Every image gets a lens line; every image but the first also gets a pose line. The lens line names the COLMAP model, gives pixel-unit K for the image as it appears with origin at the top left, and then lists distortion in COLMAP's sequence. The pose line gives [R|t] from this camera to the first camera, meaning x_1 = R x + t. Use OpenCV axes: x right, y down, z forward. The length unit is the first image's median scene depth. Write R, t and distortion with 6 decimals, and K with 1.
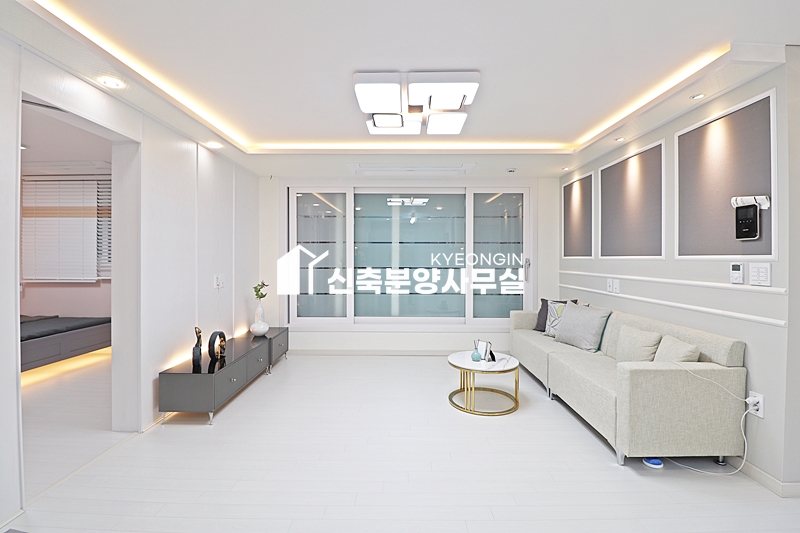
lens RADIAL K [[370.6, 0, 396.2], [0, 370.6, 259.8], [0, 0, 1]] dist [-0.004129, -0.011029]
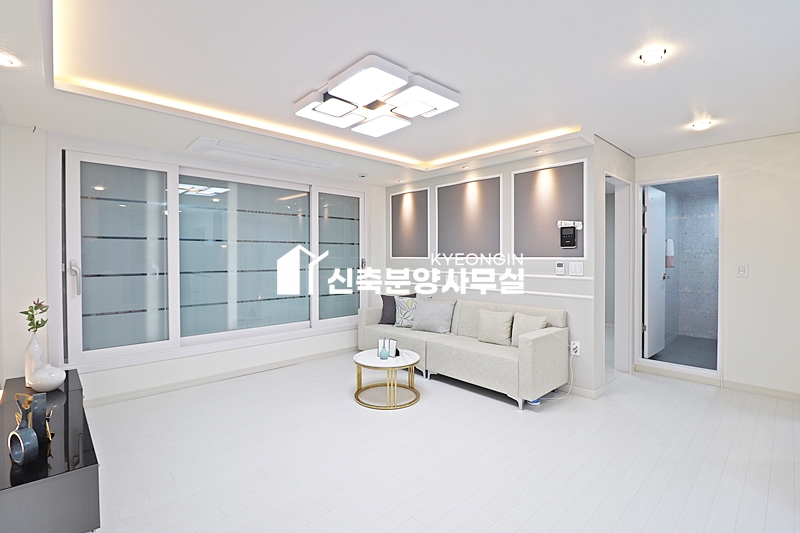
lens RADIAL K [[370.6, 0, 400.4], [0, 370.6, 258.5], [0, 0, 1]] dist [-0.004129, -0.011029]
pose [[0.723076, -0.008040, 0.690722, -0.468668], [0.006106, 0.999968, 0.005248, -0.013672], [-0.690742, 0.000423, 0.723101, 0.217817]]
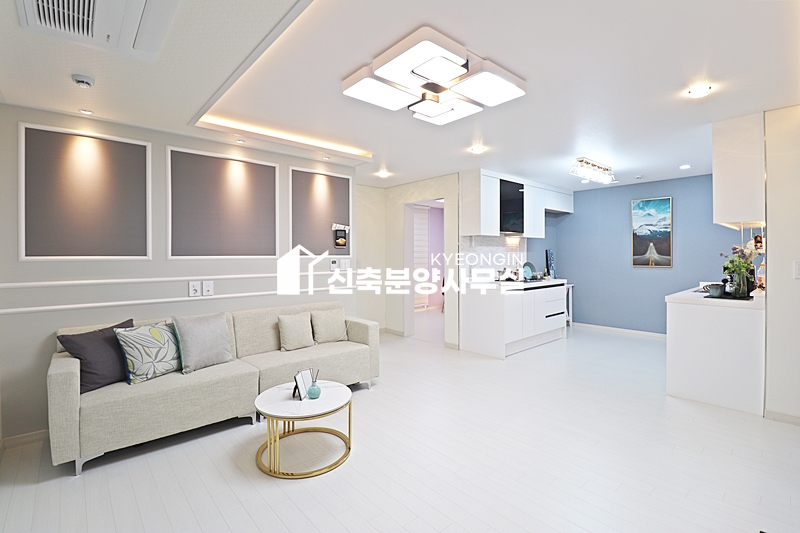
lens RADIAL K [[370.6, 0, 394.3], [0, 370.6, 257.7], [0, 0, 1]] dist [-0.004129, -0.011029]
pose [[-0.672706, -0.003707, 0.739900, -0.441362], [0.007974, 0.999893, 0.012260, -0.015114], [-0.739867, 0.014147, -0.672605, 1.388729]]
